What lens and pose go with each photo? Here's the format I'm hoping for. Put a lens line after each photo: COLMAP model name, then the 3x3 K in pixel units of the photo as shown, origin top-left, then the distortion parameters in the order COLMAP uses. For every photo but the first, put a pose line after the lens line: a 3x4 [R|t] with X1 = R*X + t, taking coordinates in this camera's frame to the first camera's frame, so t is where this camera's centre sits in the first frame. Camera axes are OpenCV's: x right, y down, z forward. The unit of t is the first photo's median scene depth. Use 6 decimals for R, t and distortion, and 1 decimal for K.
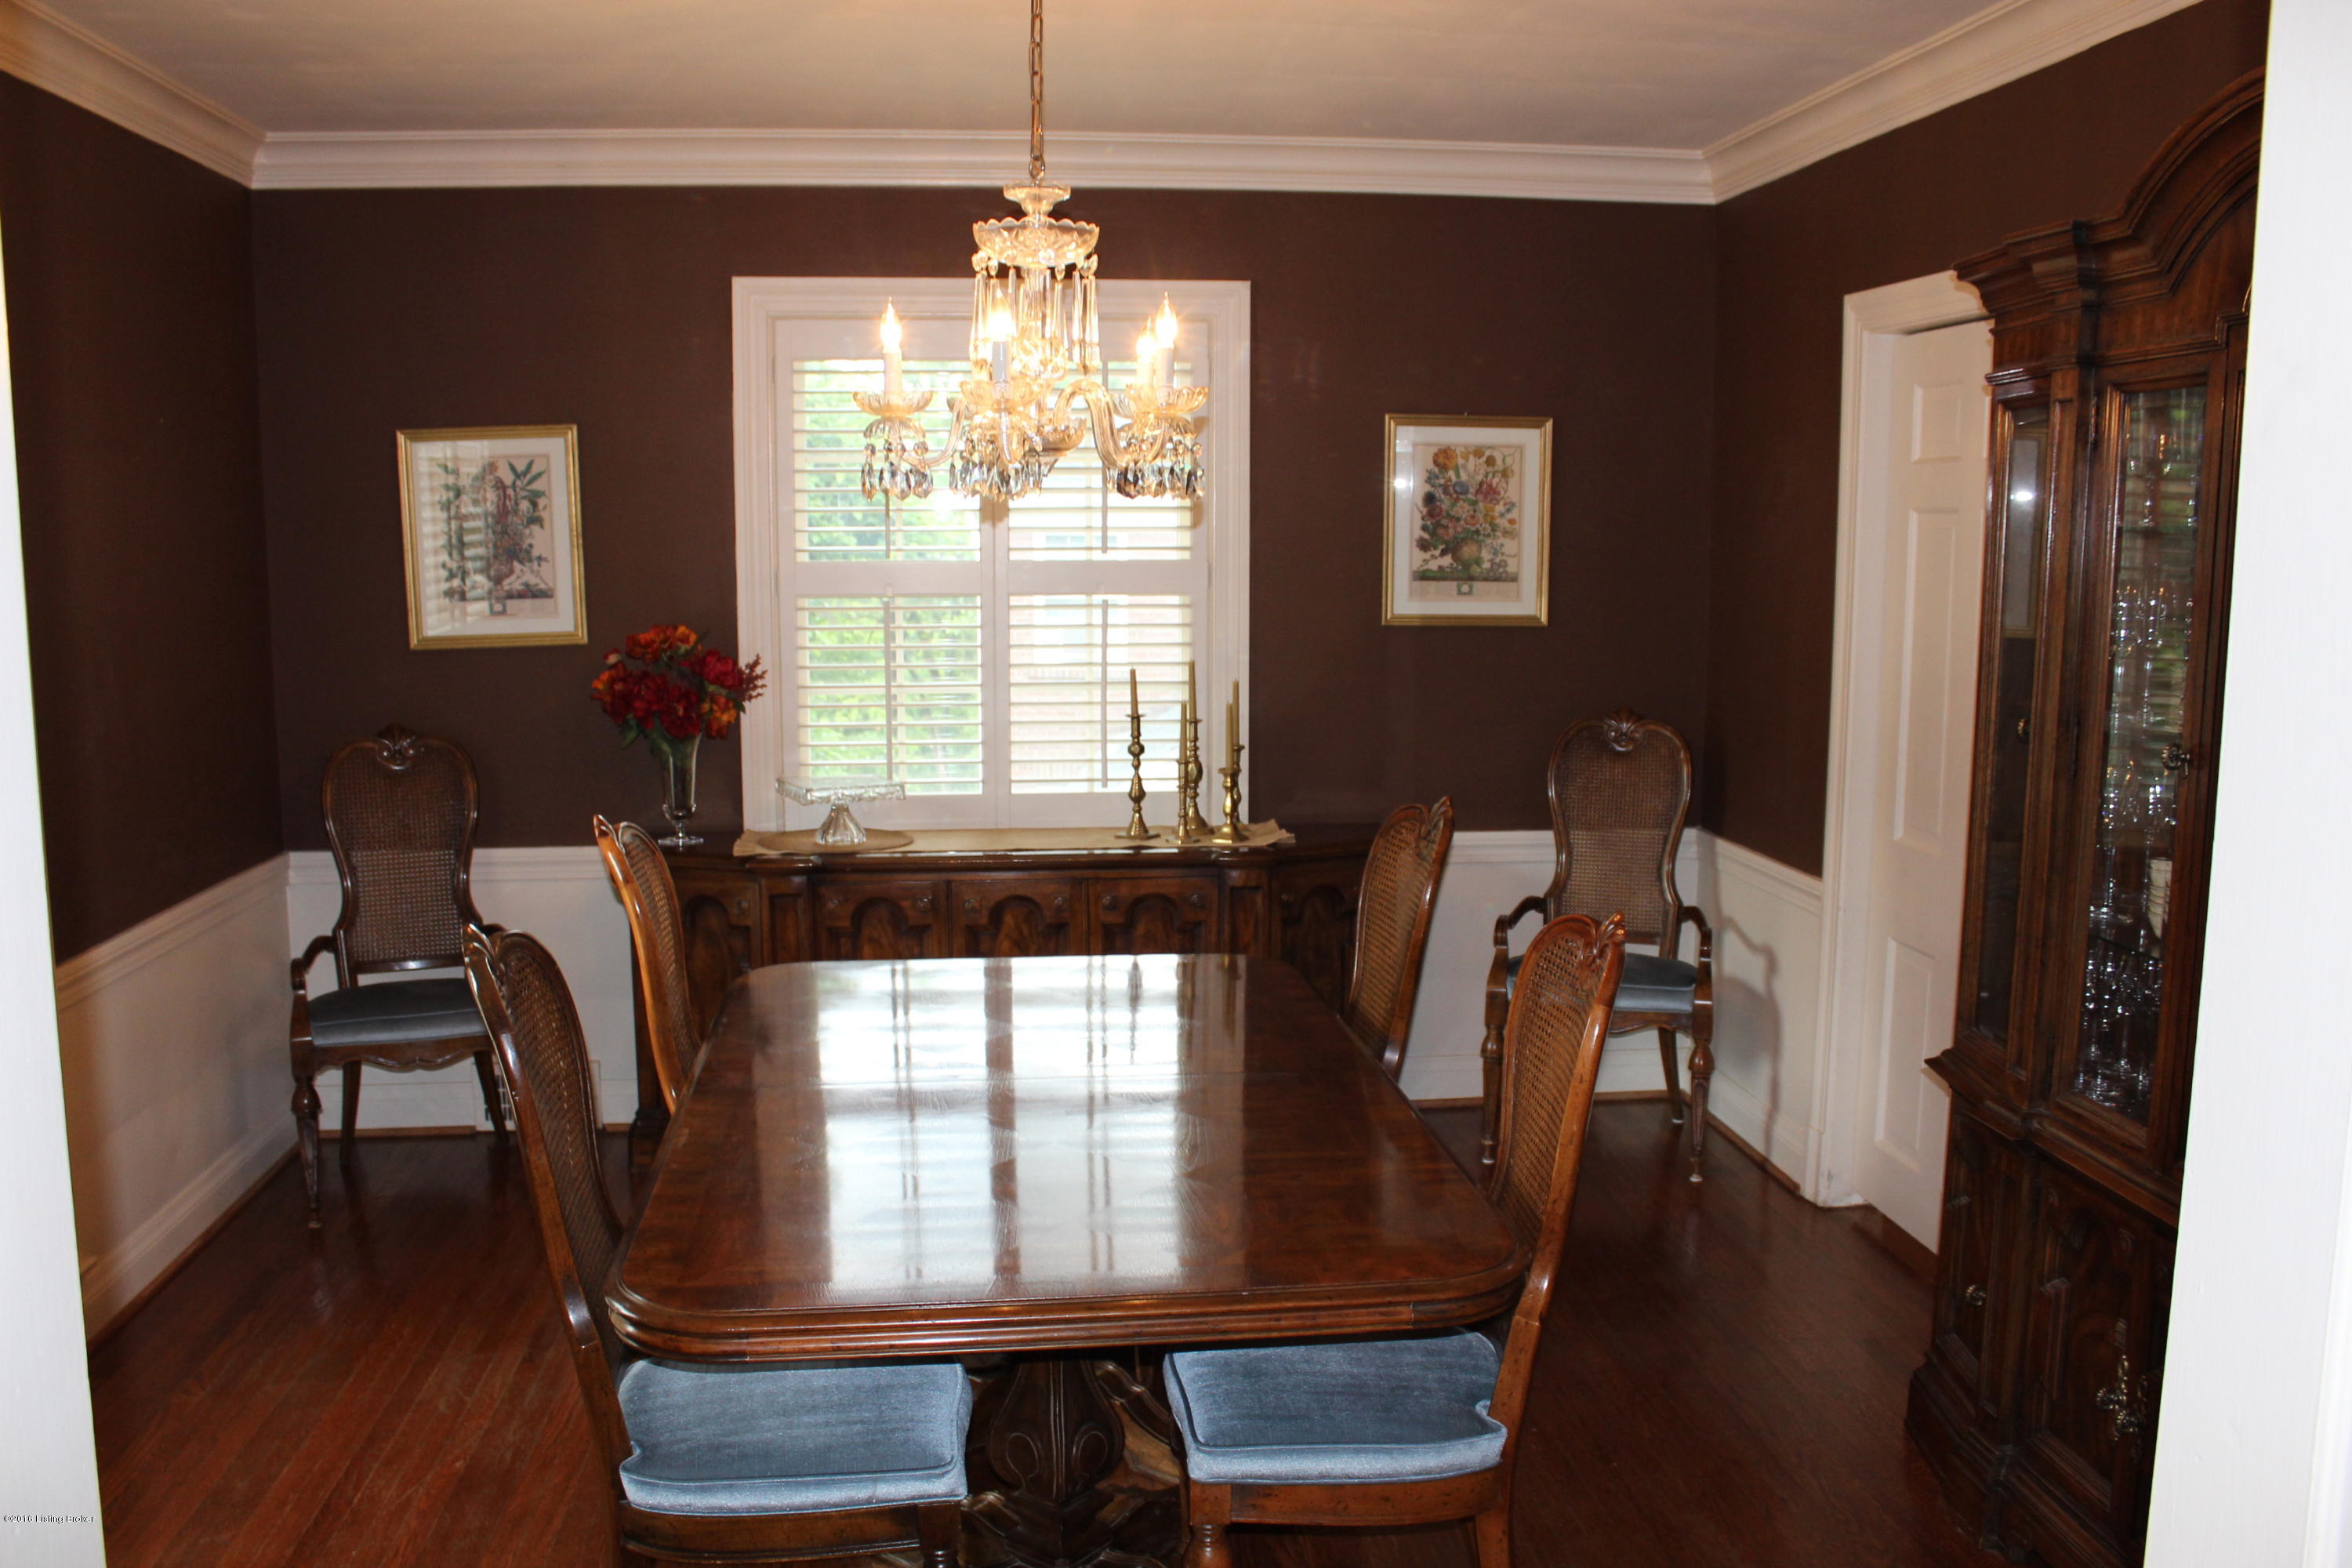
lens RADIAL K [[1959.2, 0, 1180.0], [0, 1959.2, 767.1], [0, 0, 1]] dist [-0.122024, 0.050771]
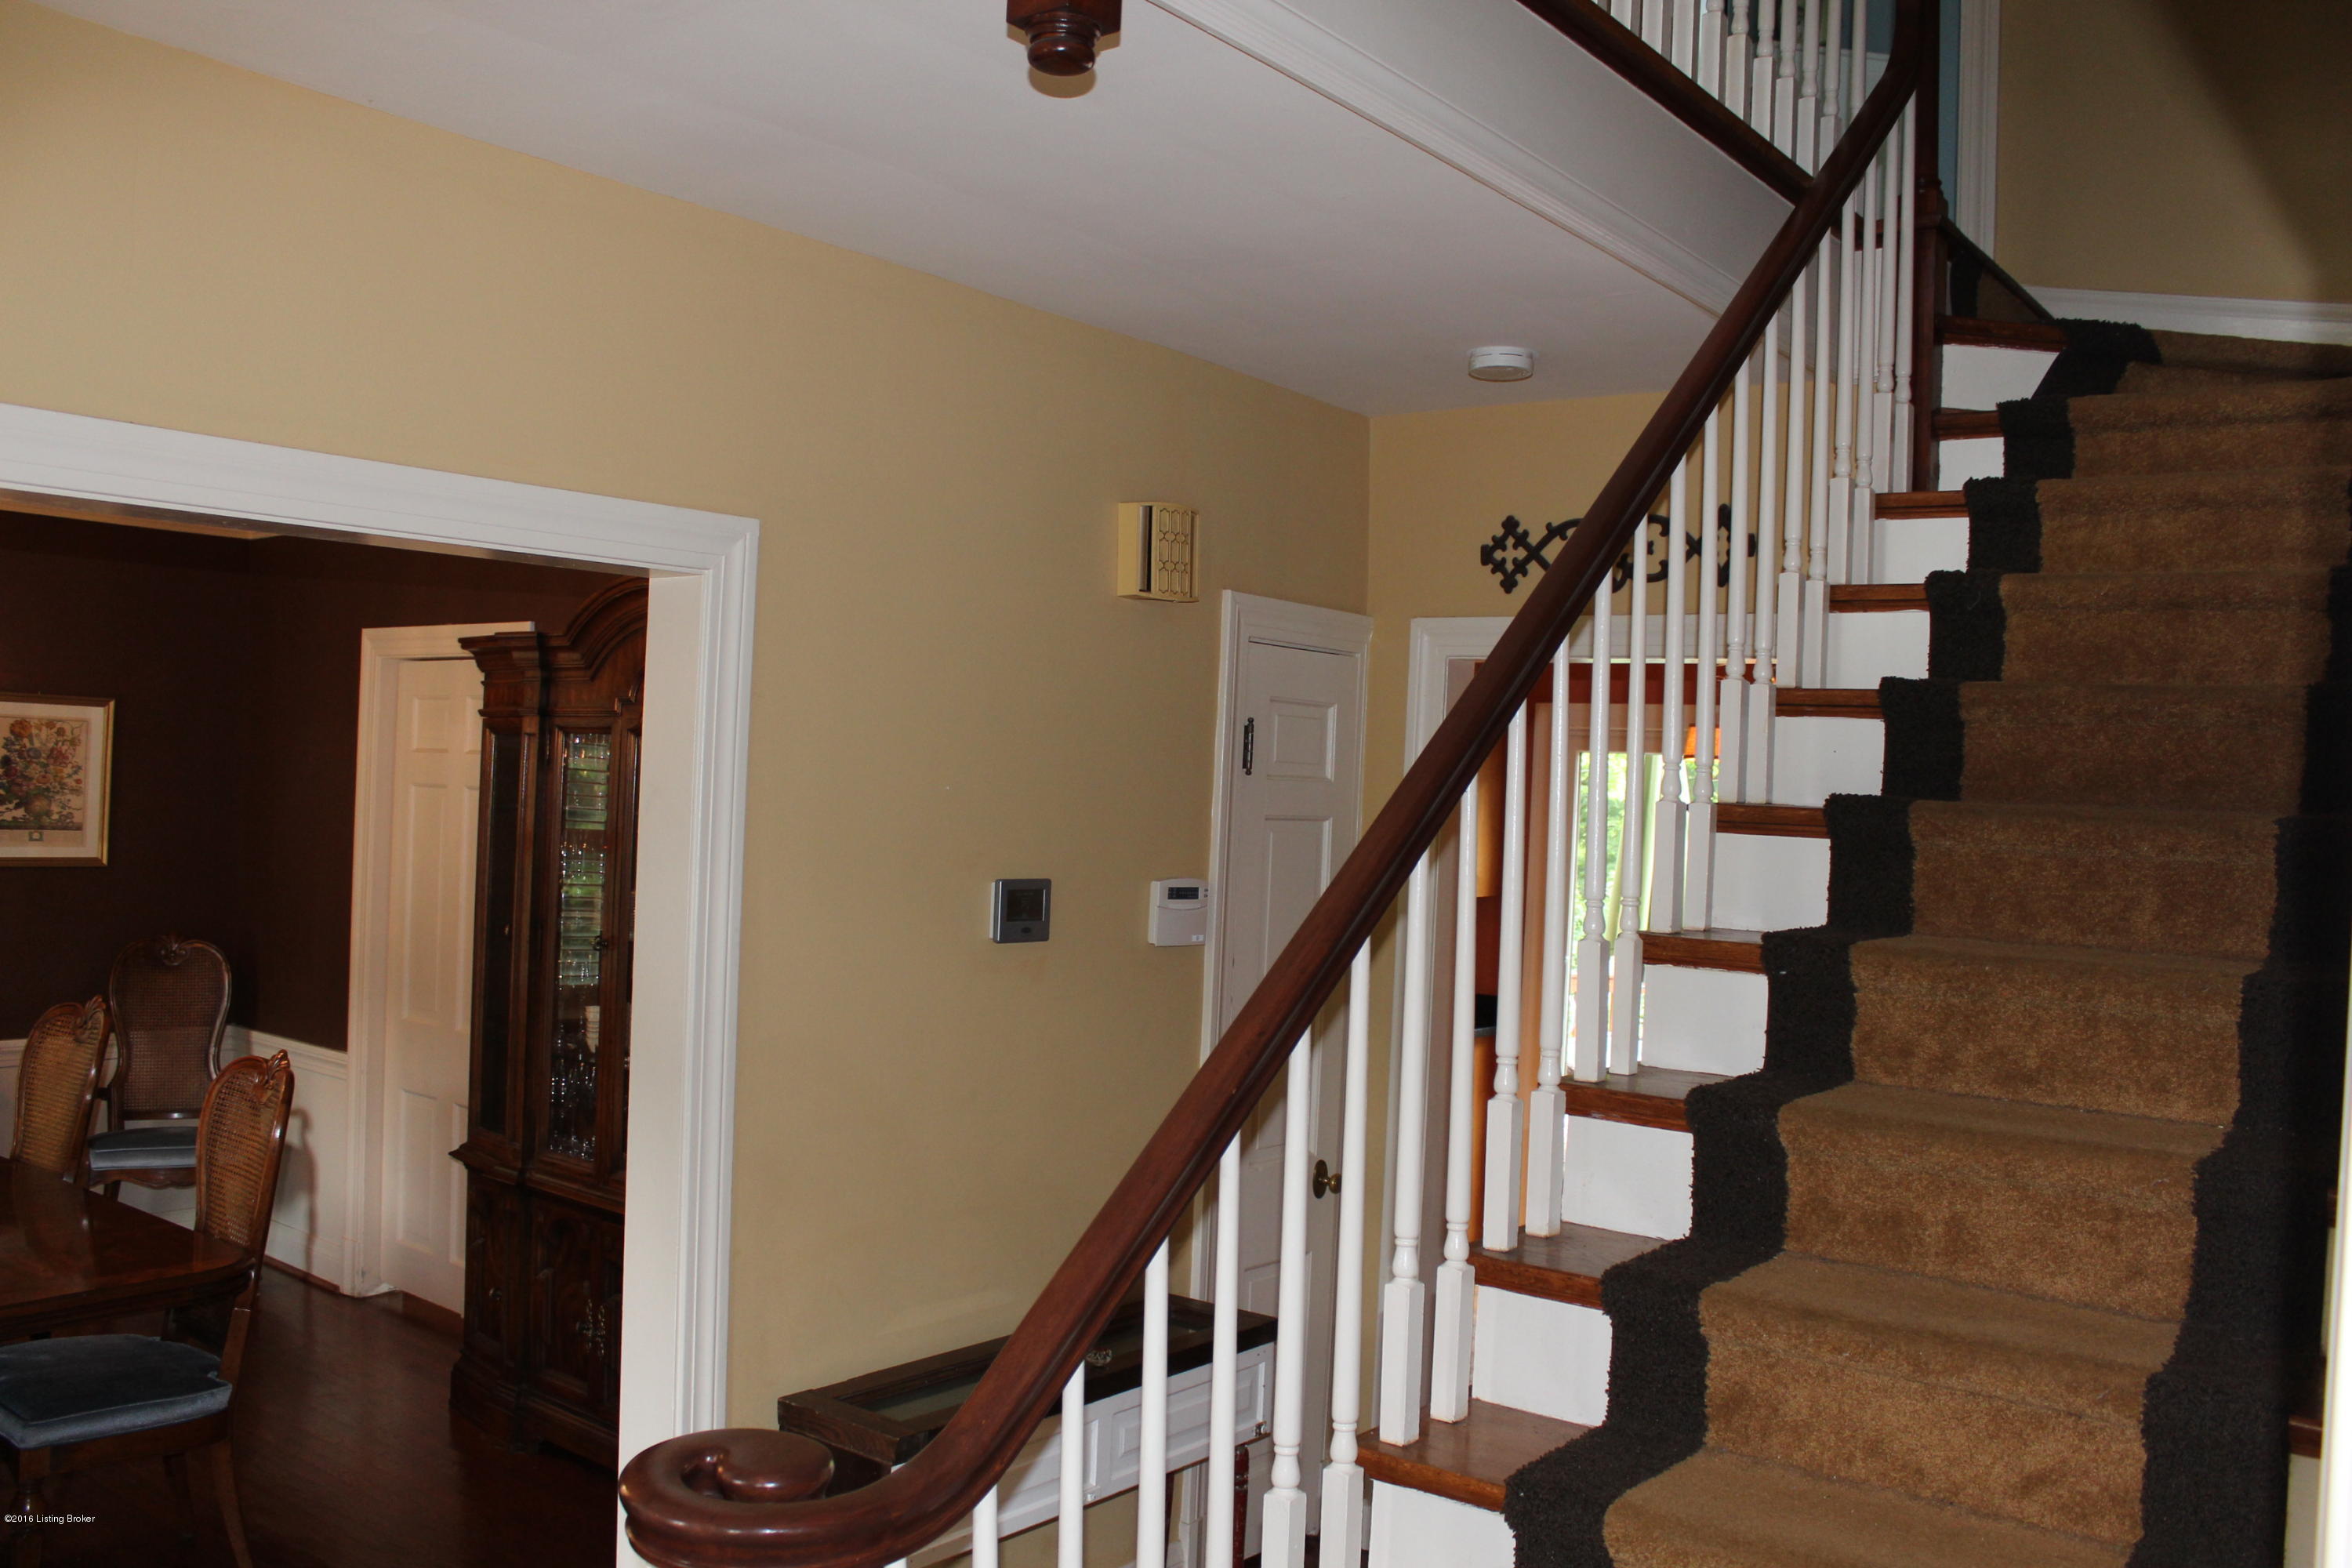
lens RADIAL K [[1959.2, 0, 1181.3], [0, 1959.2, 776.8], [0, 0, 1]] dist [-0.122024, 0.050771]
pose [[0.703520, 0.021706, 0.710344, -0.232376], [0.056371, 0.994680, -0.086224, 0.016124], [-0.708436, 0.100703, 0.698554, -0.403326]]
